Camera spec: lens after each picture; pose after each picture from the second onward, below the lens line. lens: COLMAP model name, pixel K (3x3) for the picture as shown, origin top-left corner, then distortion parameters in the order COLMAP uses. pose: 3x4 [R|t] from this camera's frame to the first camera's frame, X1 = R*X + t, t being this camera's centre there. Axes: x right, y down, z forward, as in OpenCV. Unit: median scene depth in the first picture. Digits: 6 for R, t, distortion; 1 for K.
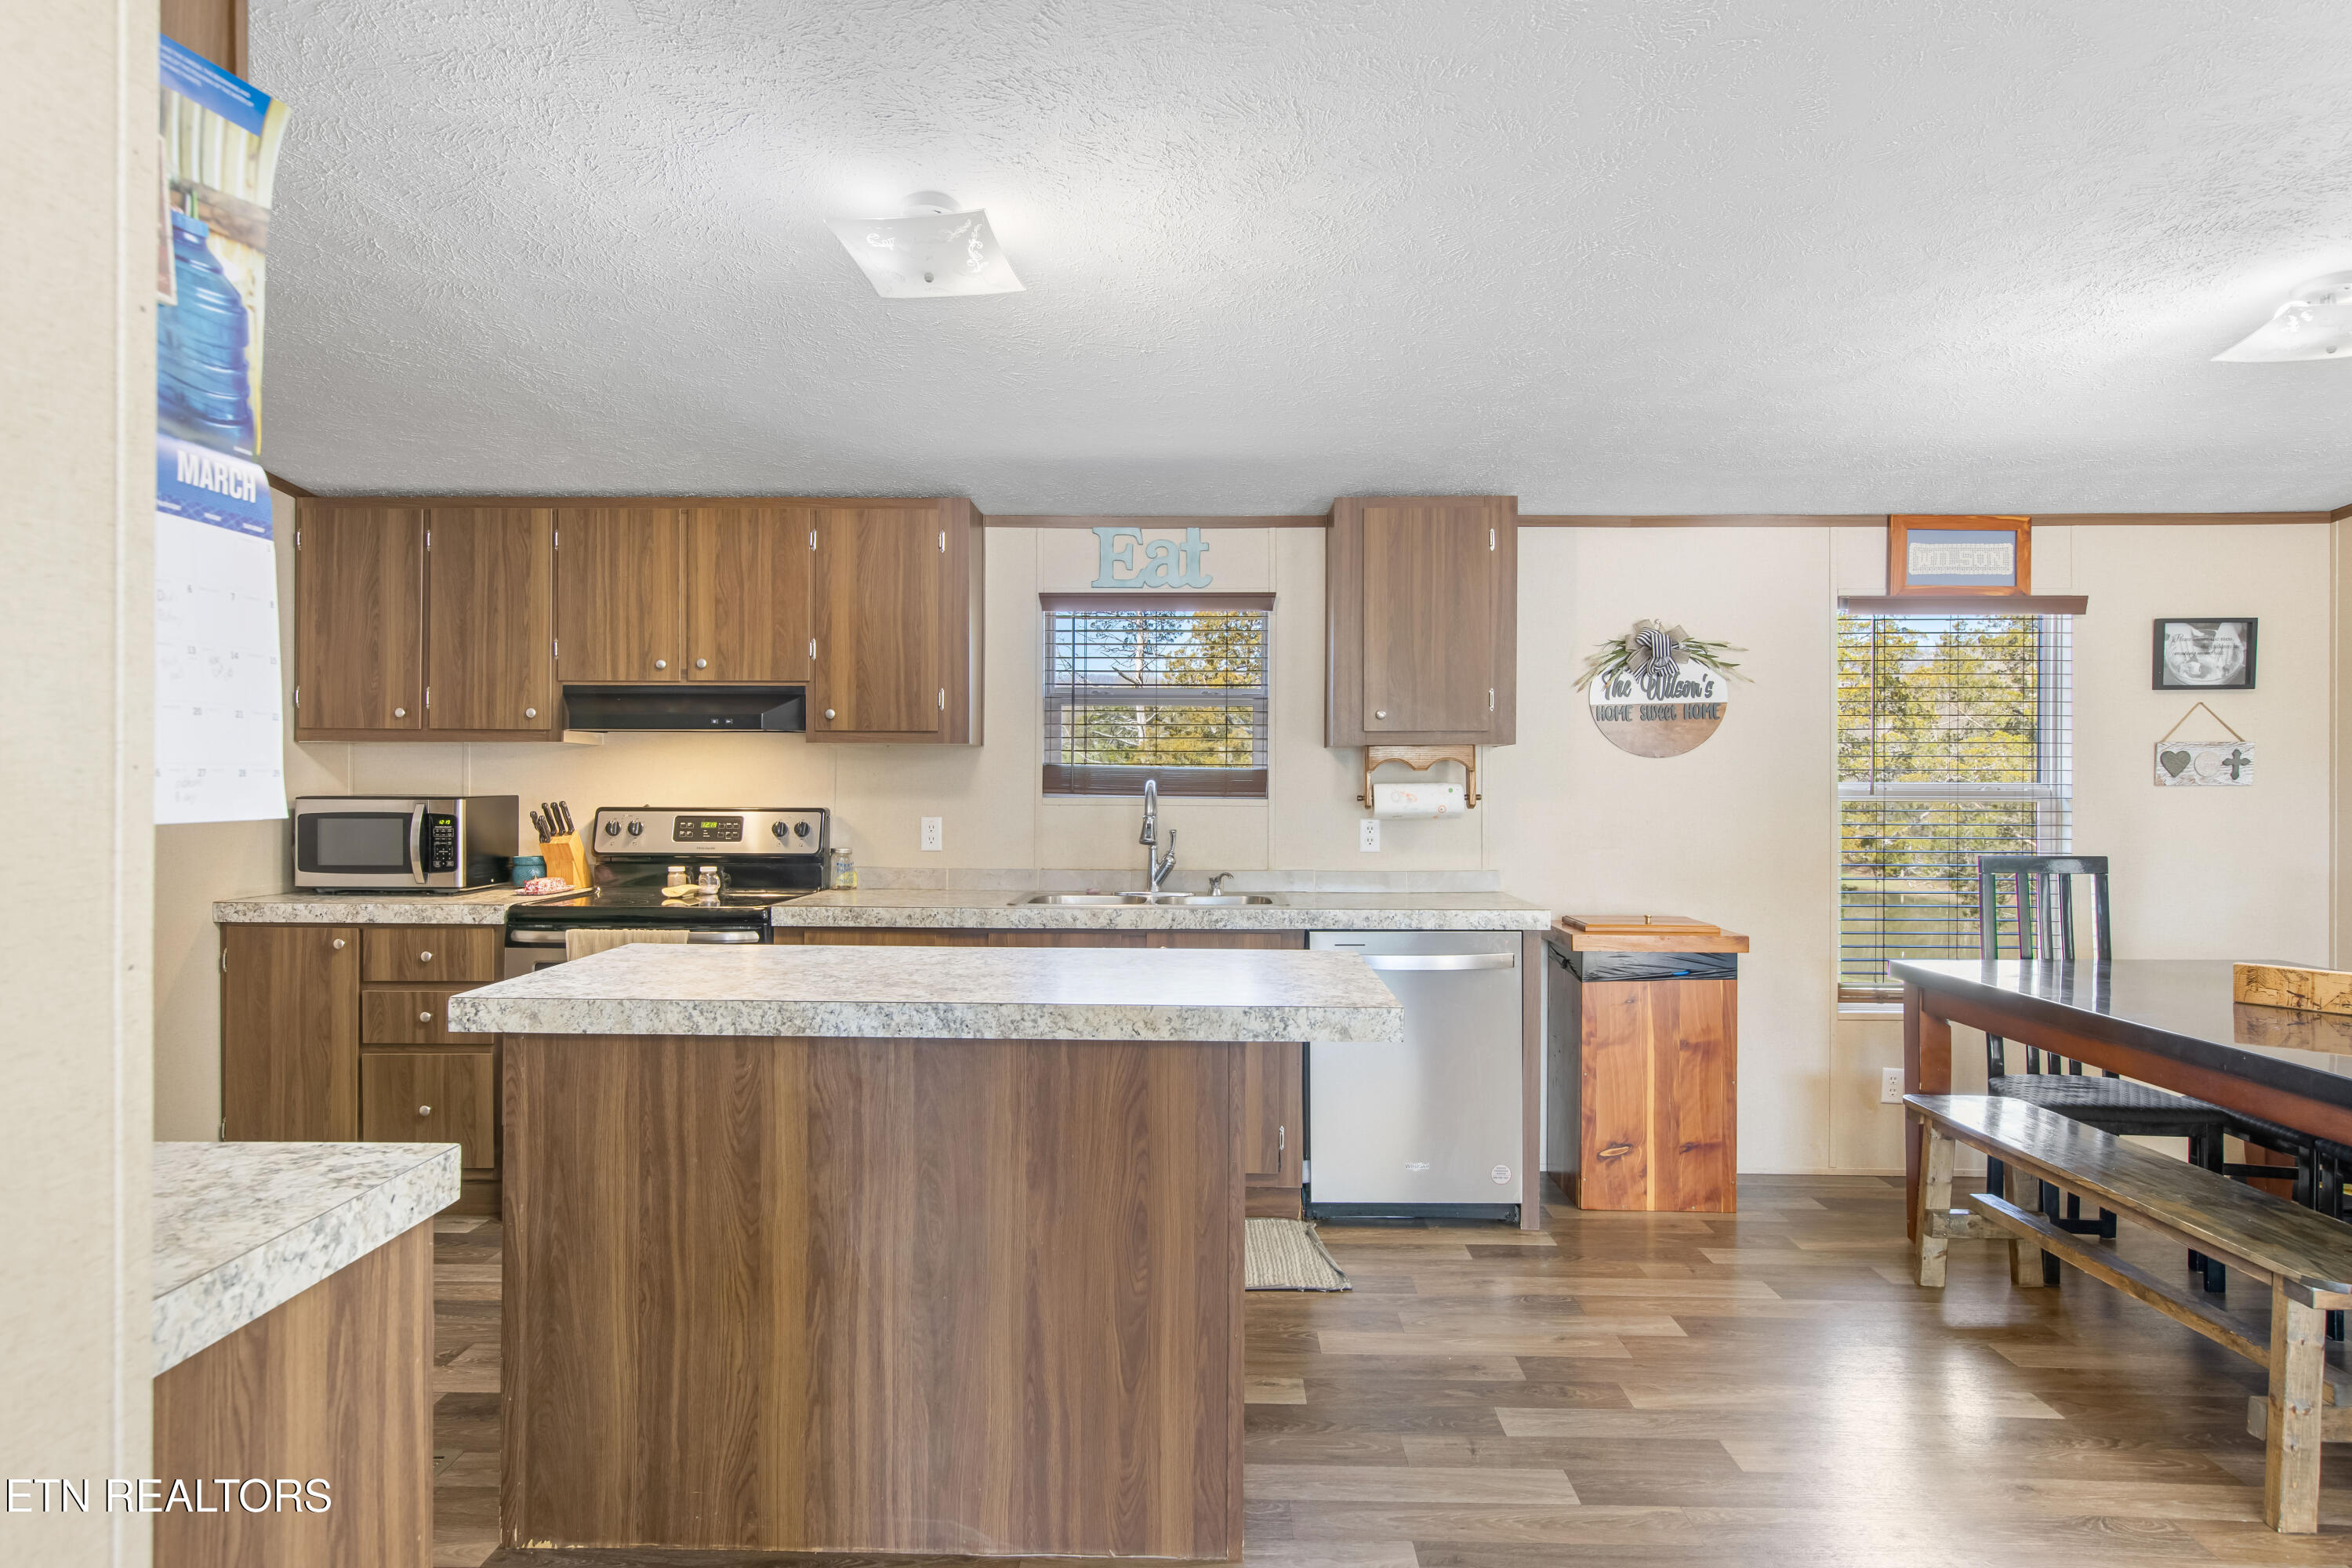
lens RADIAL K [[1379.1, 0, 1168.2], [0, 1379.1, 783.8], [0, 0, 1]] dist [0.007017, 0.003087]
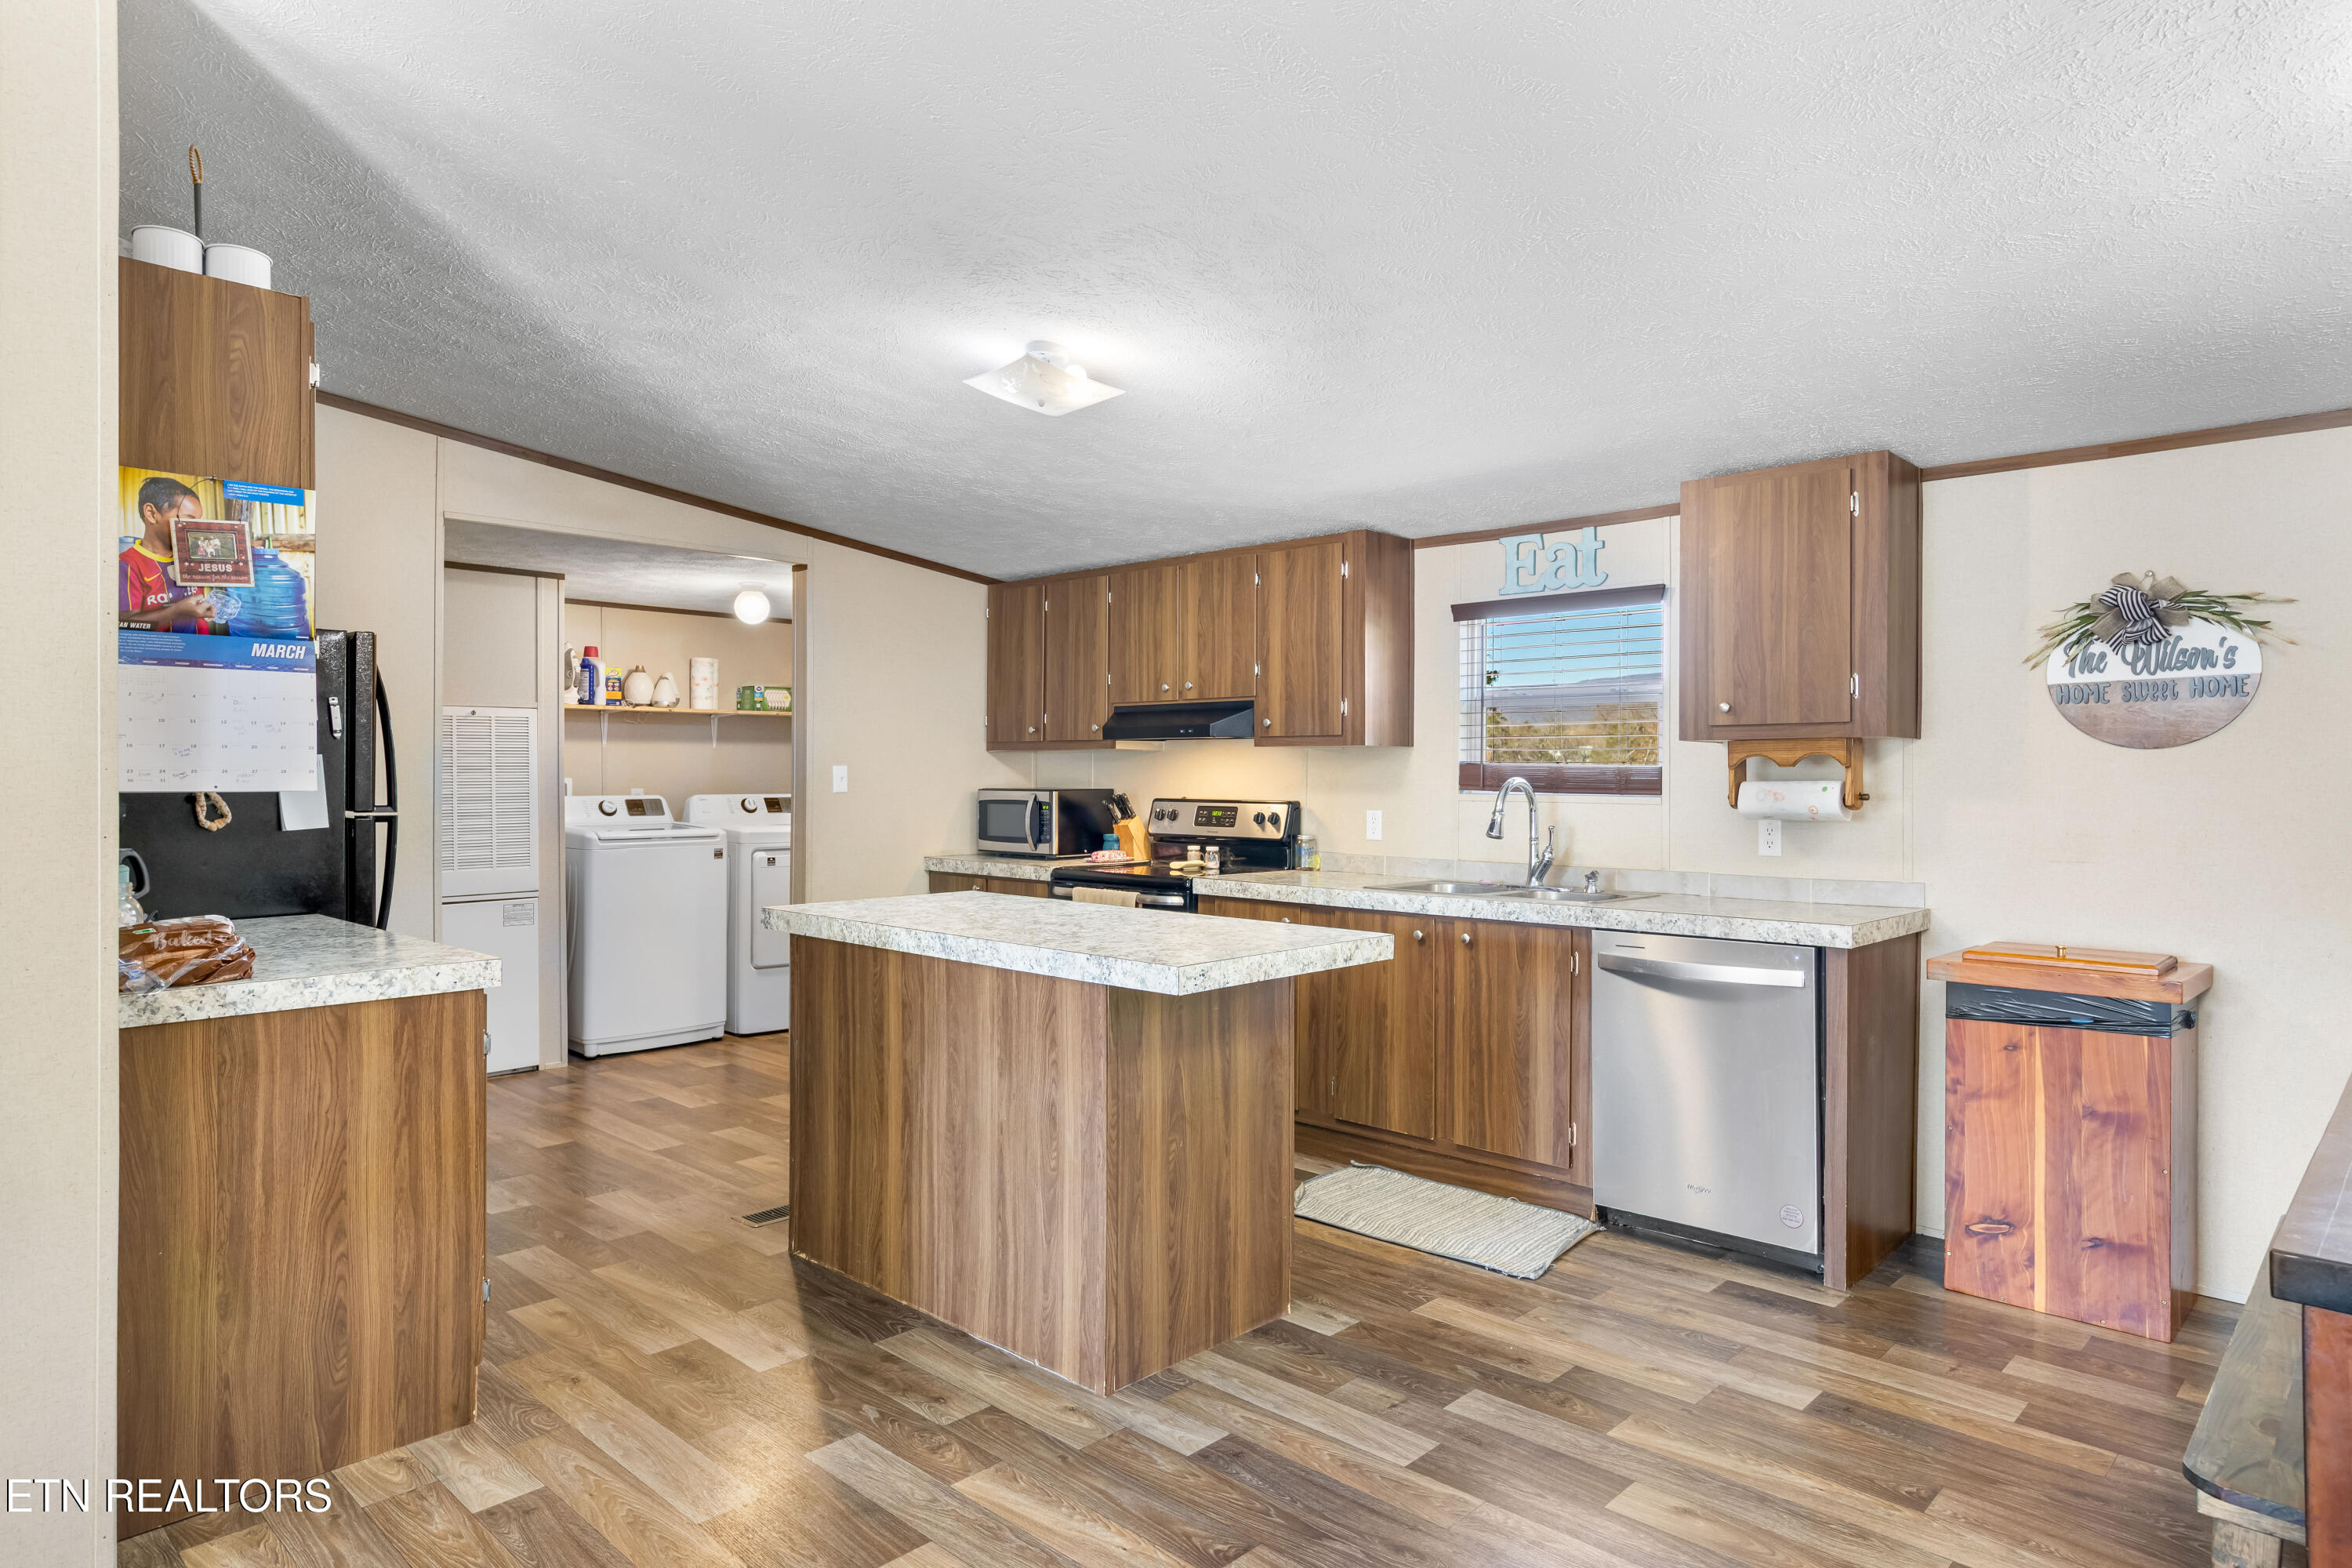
lens RADIAL K [[1360.5, 0, 1169.0], [0, 1360.5, 773.7], [0, 0, 1]] dist [0.006146, 0.000406]
pose [[0.739614, -0.001843, -0.673028, 0.489455], [-0.003055, 0.999977, -0.006096, 0.001428], [0.673024, 0.006565, 0.739591, 0.063512]]
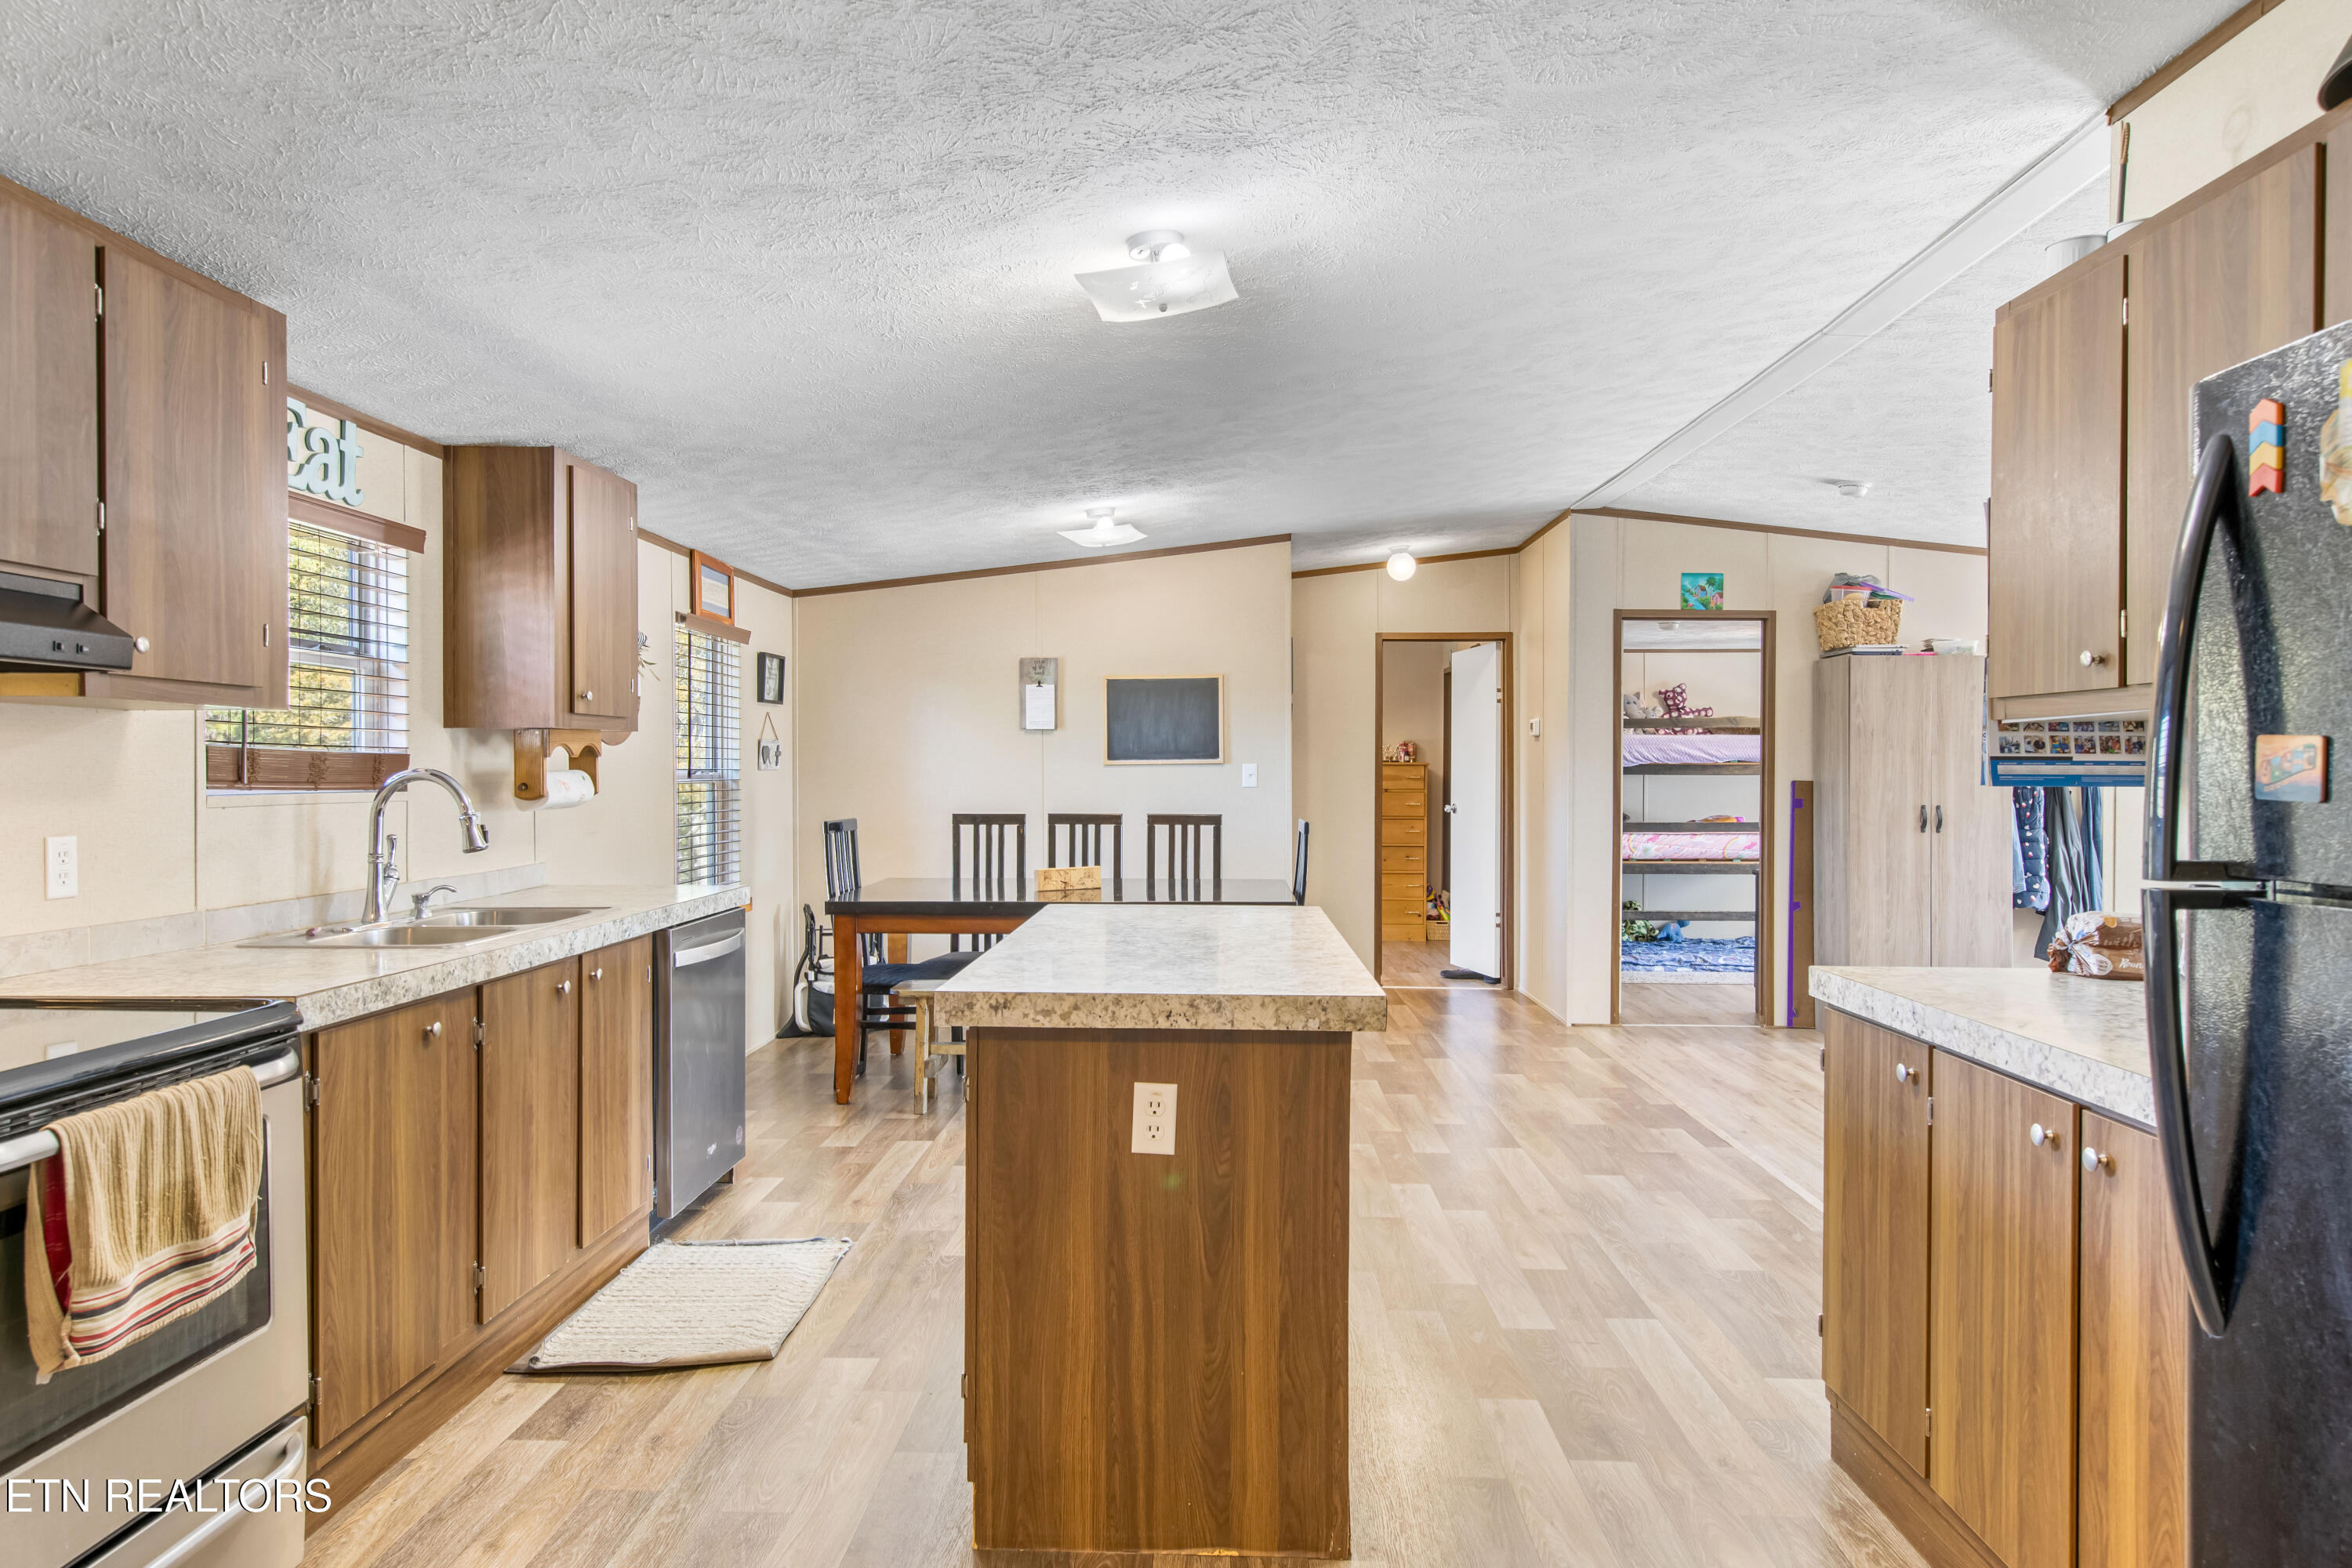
lens RADIAL K [[1453.3, 0, 1167.4], [0, 1453.3, 783.3], [0, 0, 1]] dist [0.005925, 0.000081]
pose [[0.011621, -0.013198, 0.999845, -0.799836], [0.001544, 0.999912, 0.013181, -0.003850], [-0.999931, 0.001391, 0.011640, 0.594913]]
